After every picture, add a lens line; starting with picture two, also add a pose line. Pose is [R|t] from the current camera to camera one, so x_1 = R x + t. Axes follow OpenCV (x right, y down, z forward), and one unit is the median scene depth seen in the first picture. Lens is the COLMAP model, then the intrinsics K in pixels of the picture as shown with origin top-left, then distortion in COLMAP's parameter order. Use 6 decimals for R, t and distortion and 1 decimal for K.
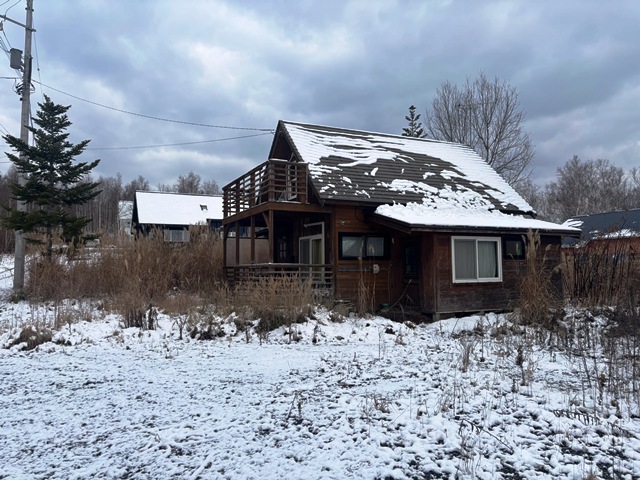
lens RADIAL K [[480.6, 0, 320.0], [0, 480.6, 240.0], [0, 0, 1]] dist [0.017975, -0.000979]
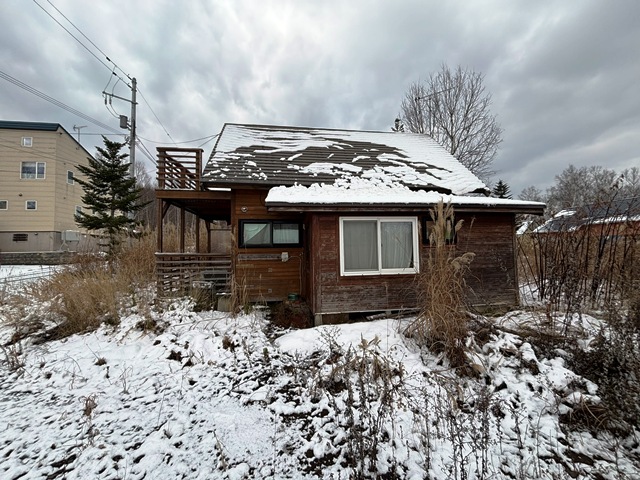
lens RADIAL K [[262.7, 0, 320.0], [0, 262.7, 240.0], [0, 0, 1]] dist [0.002059, 0.000370]
pose [[0.959914, -0.020687, -0.279532, 0.330890], [0.027705, 0.999392, 0.021177, 0.018320], [0.278924, -0.028073, 0.959903, 0.527223]]
